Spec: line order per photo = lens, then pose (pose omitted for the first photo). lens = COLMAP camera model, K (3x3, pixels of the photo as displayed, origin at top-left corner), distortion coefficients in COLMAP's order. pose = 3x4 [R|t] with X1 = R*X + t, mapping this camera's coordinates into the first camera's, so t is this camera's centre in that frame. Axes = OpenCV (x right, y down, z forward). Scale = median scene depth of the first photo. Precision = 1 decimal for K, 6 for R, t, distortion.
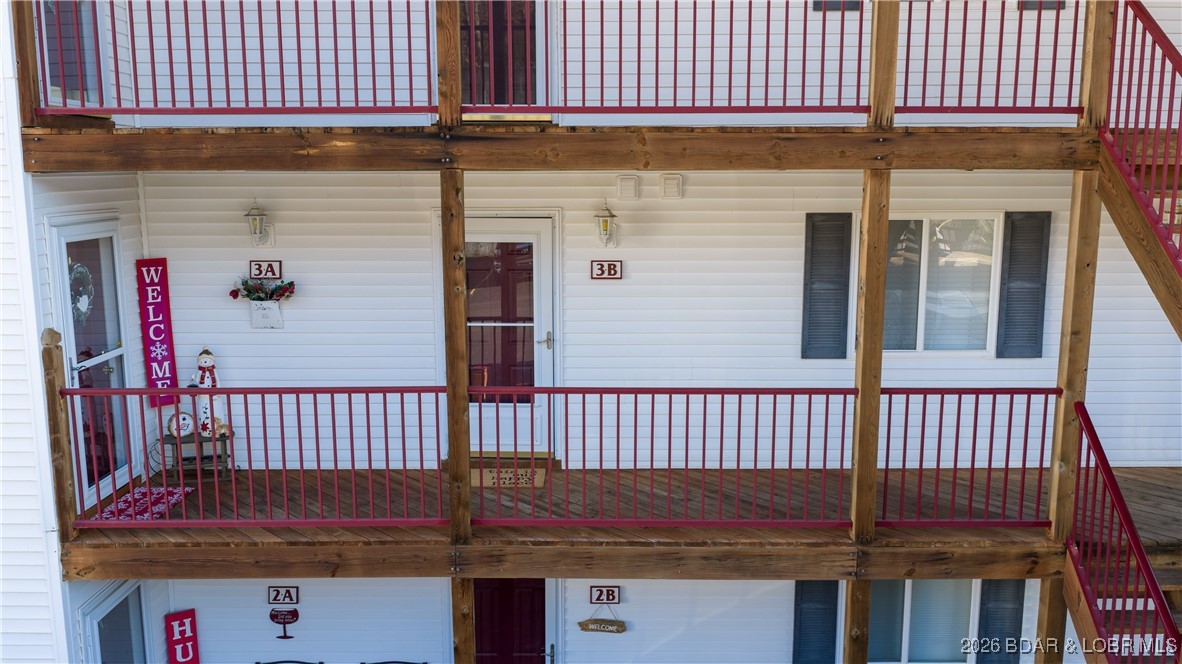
lens RADIAL K [[981.5, 0, 588.0], [0, 981.5, 331.5], [0, 0, 1]] dist [0.029420, -0.038443]
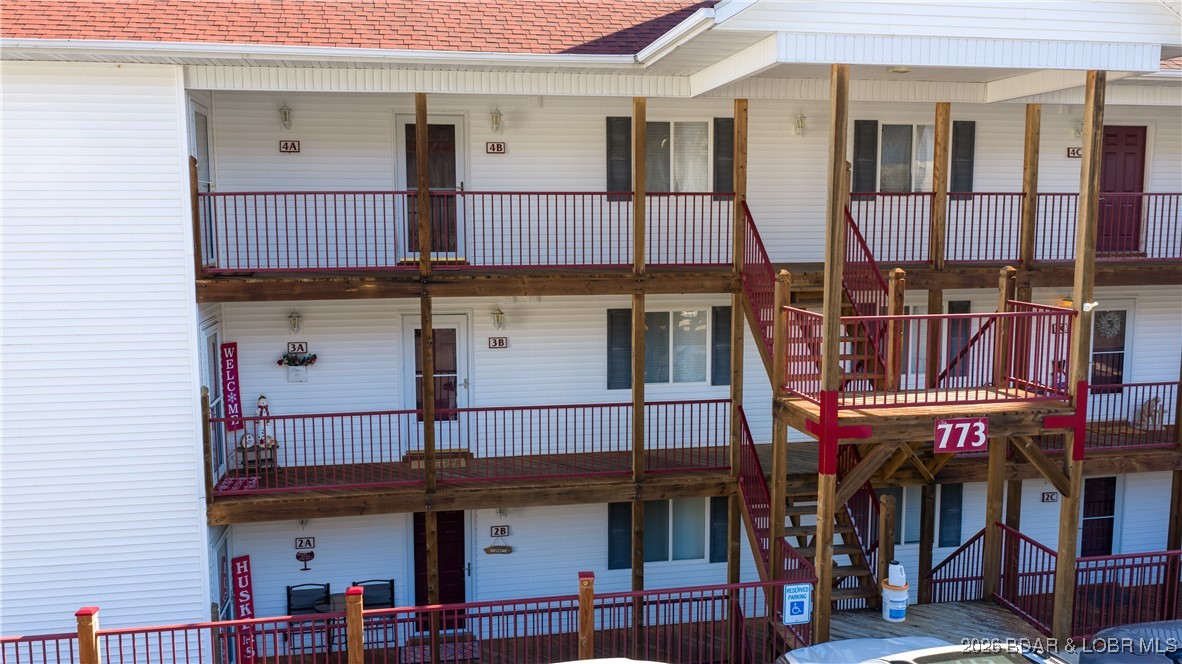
lens RADIAL K [[981.5, 0, 590.6], [0, 981.5, 333.4], [0, 0, 1]] dist [0.029420, -0.038443]
pose [[0.983592, -0.022918, 0.178945, -0.138883], [0.030071, 0.998849, -0.037366, -0.008836], [-0.177882, 0.042134, 0.983149, -0.804558]]
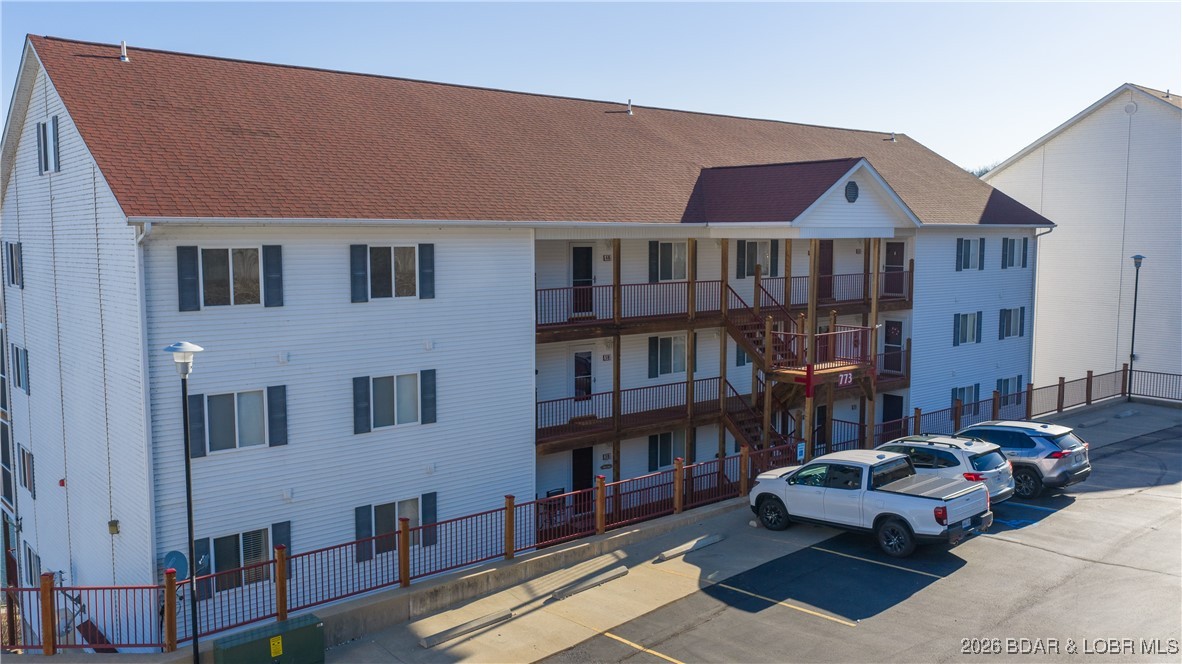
lens RADIAL K [[981.5, 0, 592.4], [0, 981.5, 326.6], [0, 0, 1]] dist [0.029420, -0.038443]
pose [[0.757171, -0.059945, 0.650461, -2.320759], [0.106603, 0.993770, -0.032508, -0.068639], [-0.644460, 0.093955, 0.758844, -1.631914]]
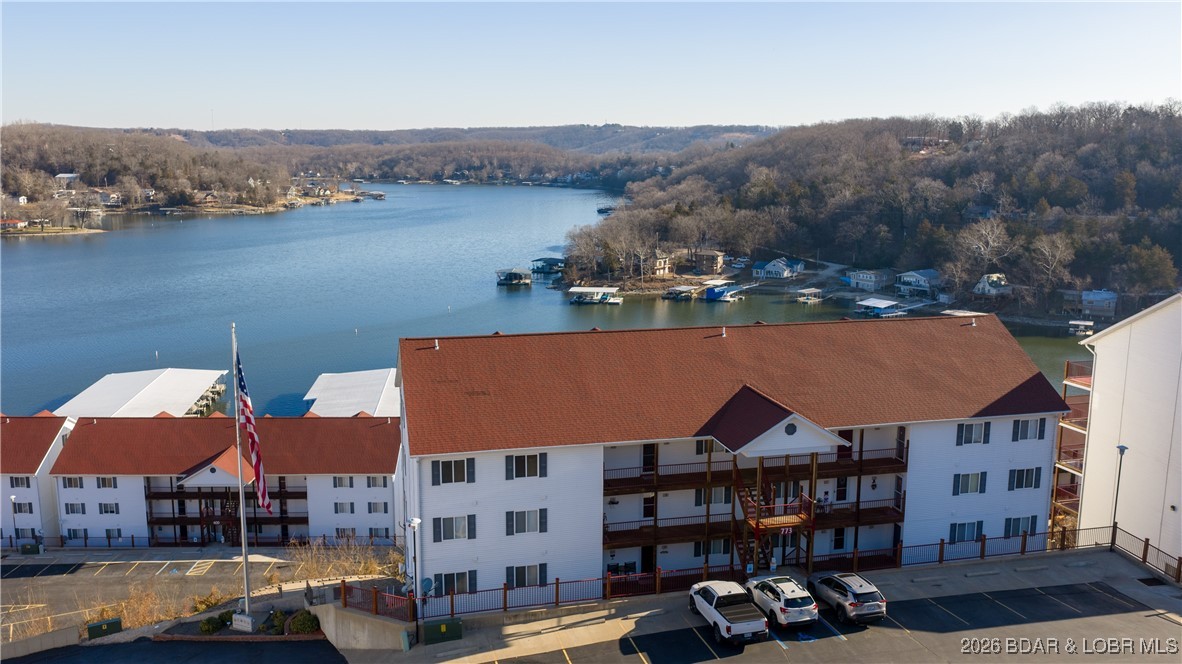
lens RADIAL K [[981.5, 0, 587.1], [0, 981.5, 336.0], [0, 0, 1]] dist [0.029420, -0.038443]
pose [[0.969637, -0.039304, 0.241368, -2.017825], [0.035071, 0.999147, 0.021810, -1.283563], [-0.242019, -0.012682, 0.970189, -5.151567]]
